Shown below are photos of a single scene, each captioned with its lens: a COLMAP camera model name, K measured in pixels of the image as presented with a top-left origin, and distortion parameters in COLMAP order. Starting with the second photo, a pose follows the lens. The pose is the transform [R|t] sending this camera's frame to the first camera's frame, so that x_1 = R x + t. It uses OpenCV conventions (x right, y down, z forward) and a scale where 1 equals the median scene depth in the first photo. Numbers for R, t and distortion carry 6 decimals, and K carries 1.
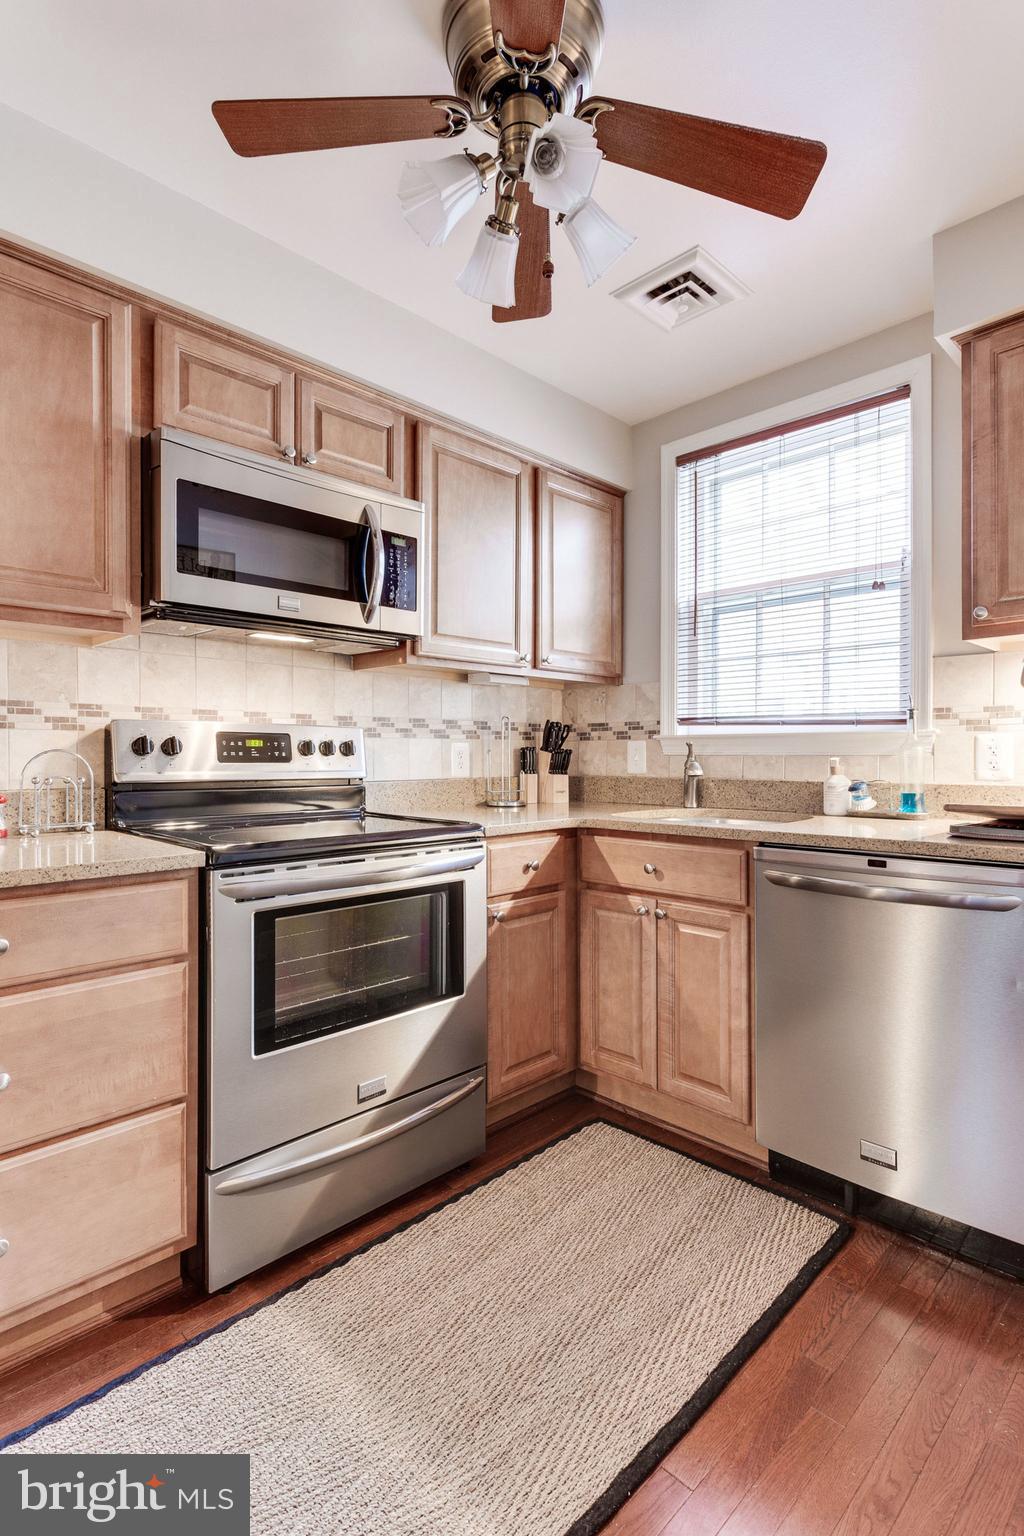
lens RADIAL K [[802.8, 0, 498.8], [0, 802.8, 759.5], [0, 0, 1]] dist [0.003944, -0.004788]
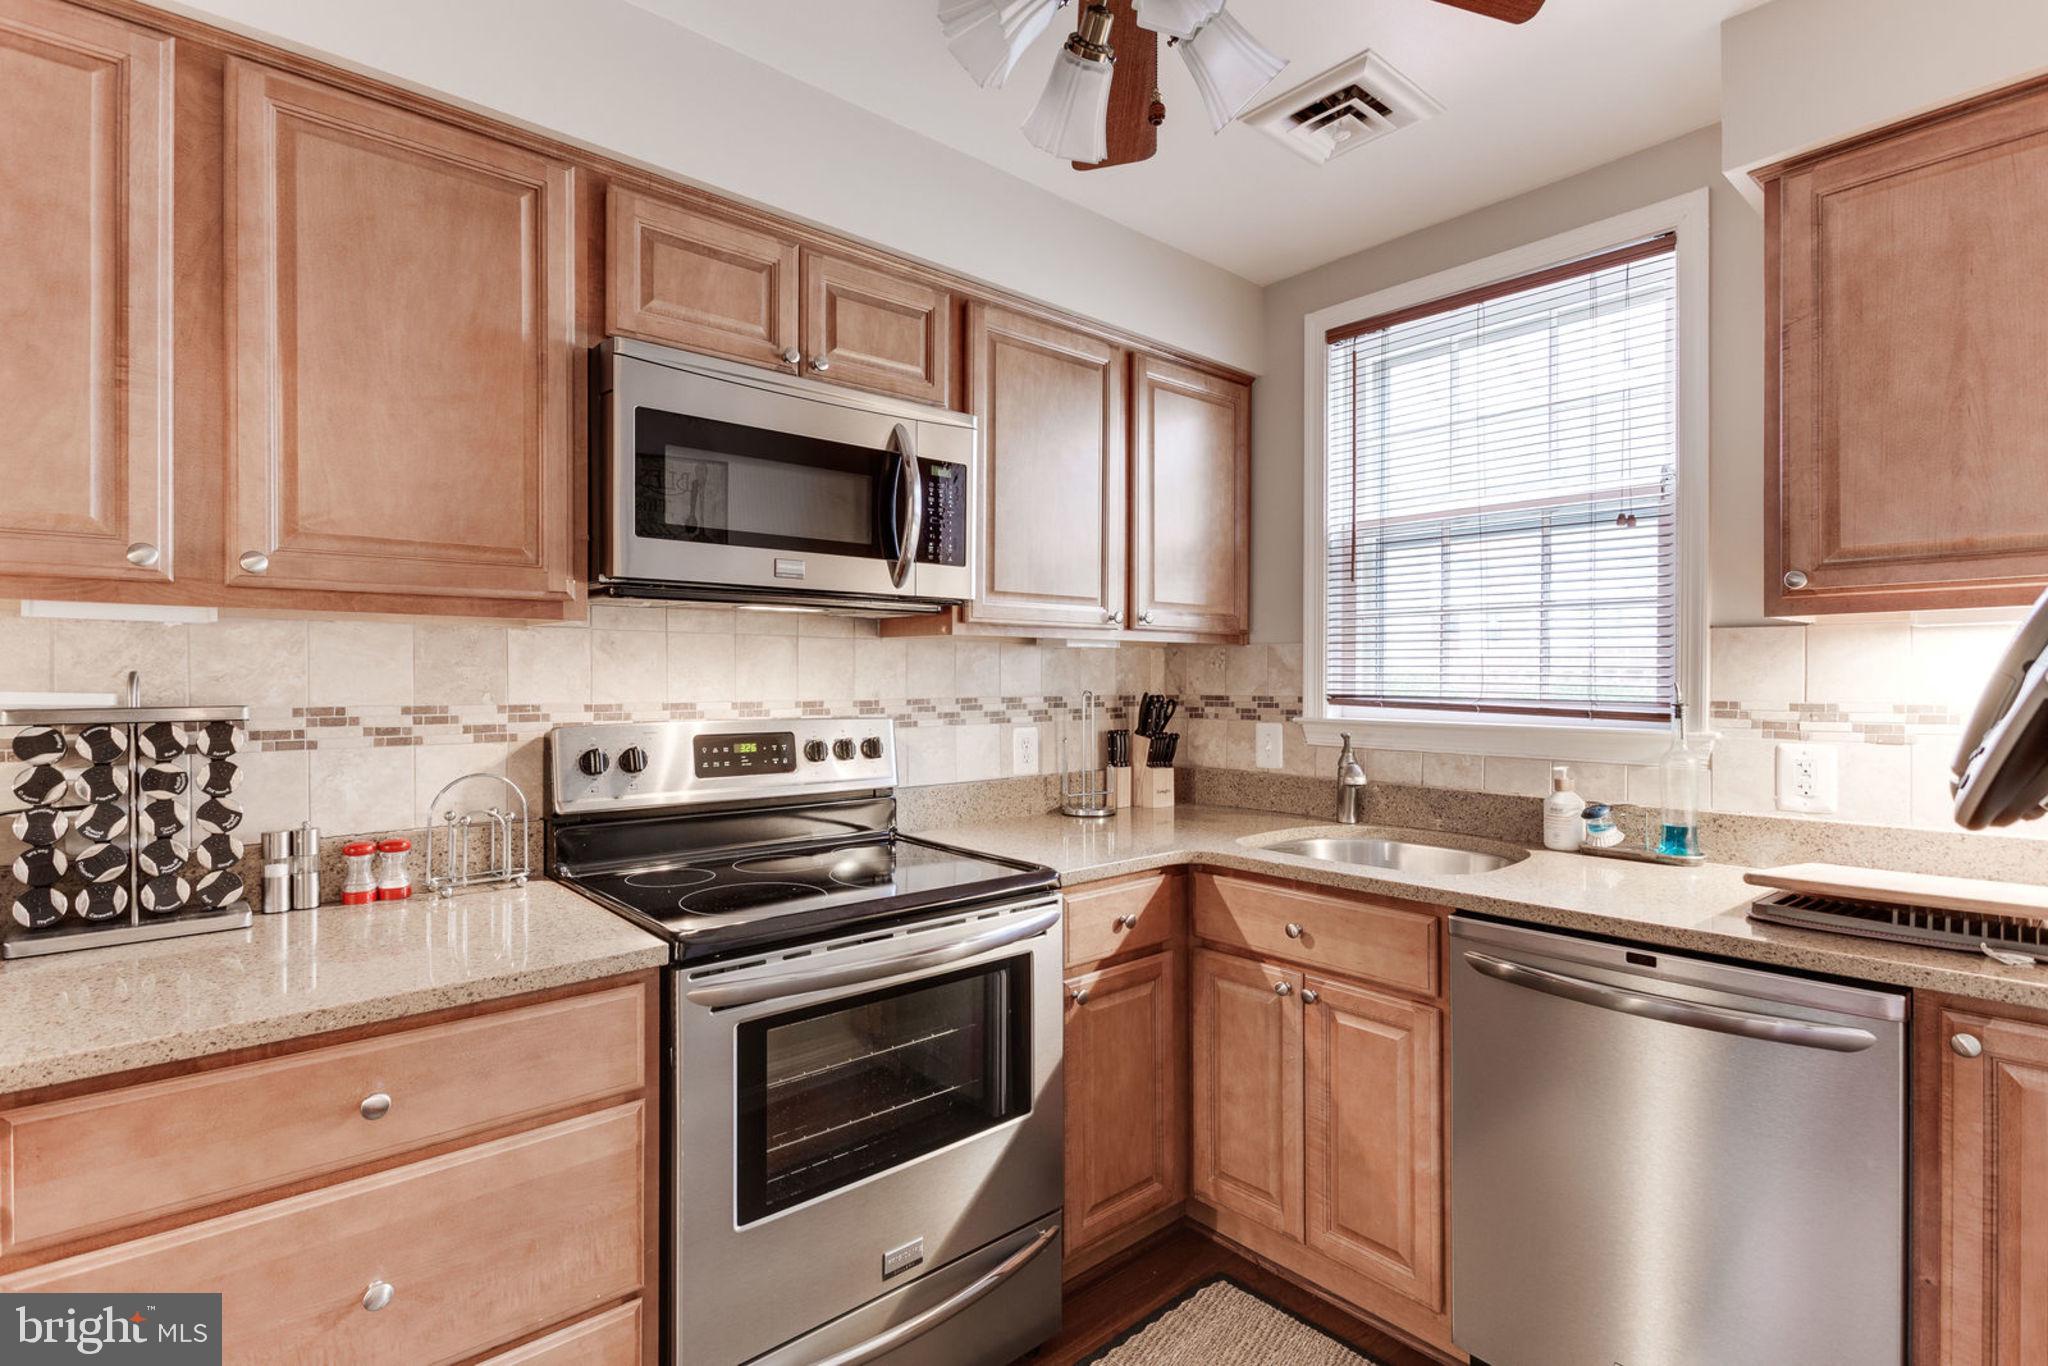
lens RADIAL K [[1030.2, 0, 1006.0], [0, 1030.2, 676.3], [0, 0, 1]] dist [0.005851, -0.005577]
pose [[0.997896, 0.000930, -0.064826, -0.006762], [-0.000845, 0.999999, 0.001337, -0.094484], [0.064827, -0.001279, 0.997896, 0.083468]]
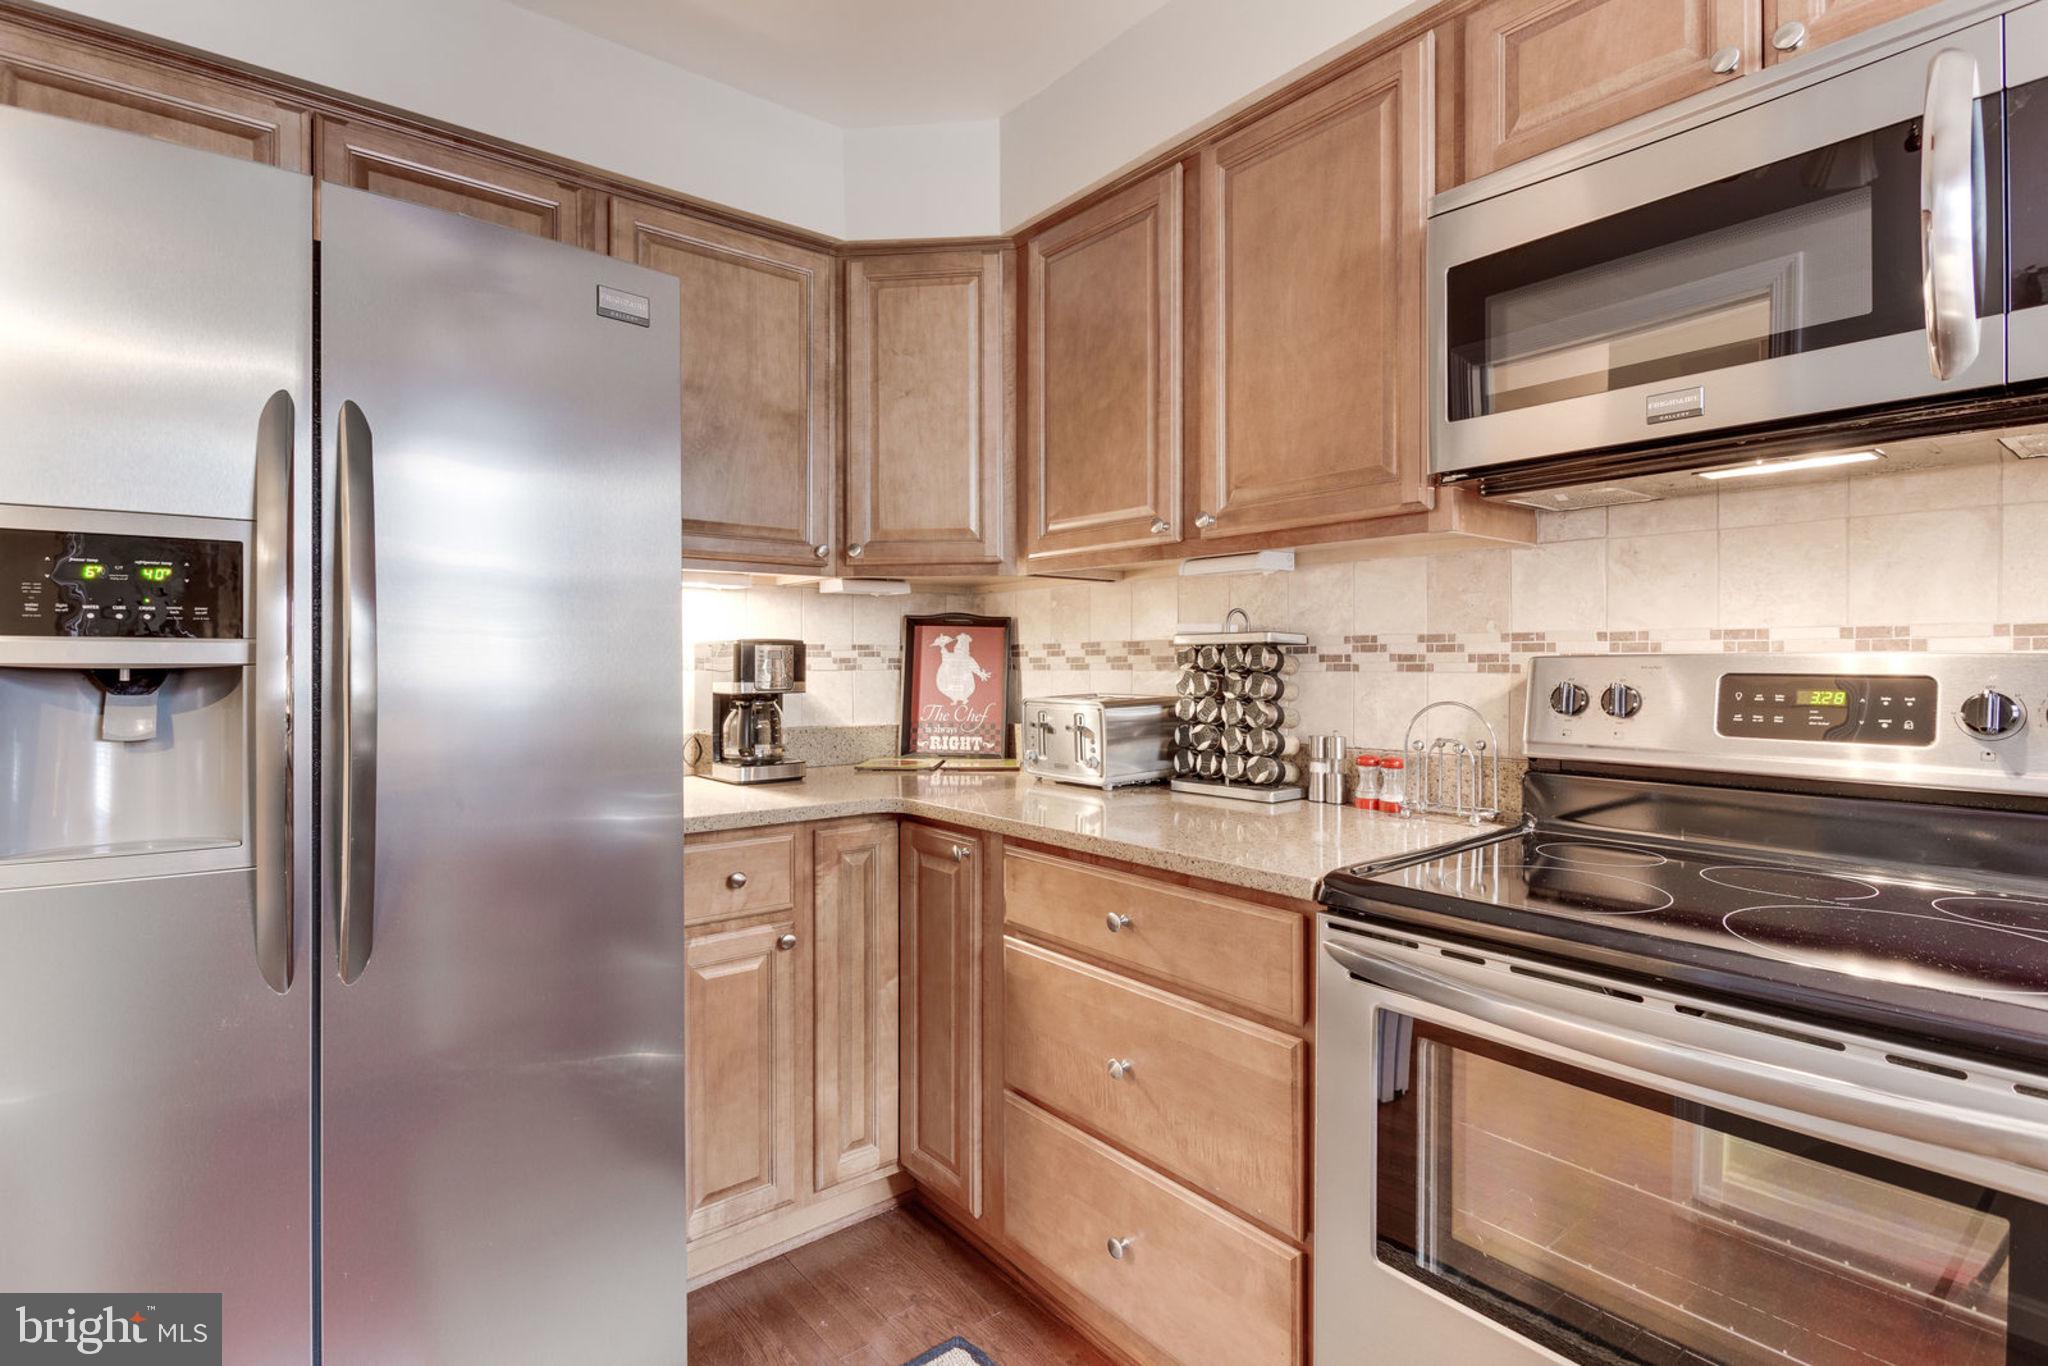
lens RADIAL K [[970.0, 0, 1013.4], [0, 970.0, 668.2], [0, 0, 1]] dist [0.004497, -0.005208]
pose [[-0.106252, 0.006259, -0.994320, 0.322721], [-0.002423, 0.999976, 0.006553, -0.042860], [0.994336, 0.003105, -0.106234, 0.647892]]
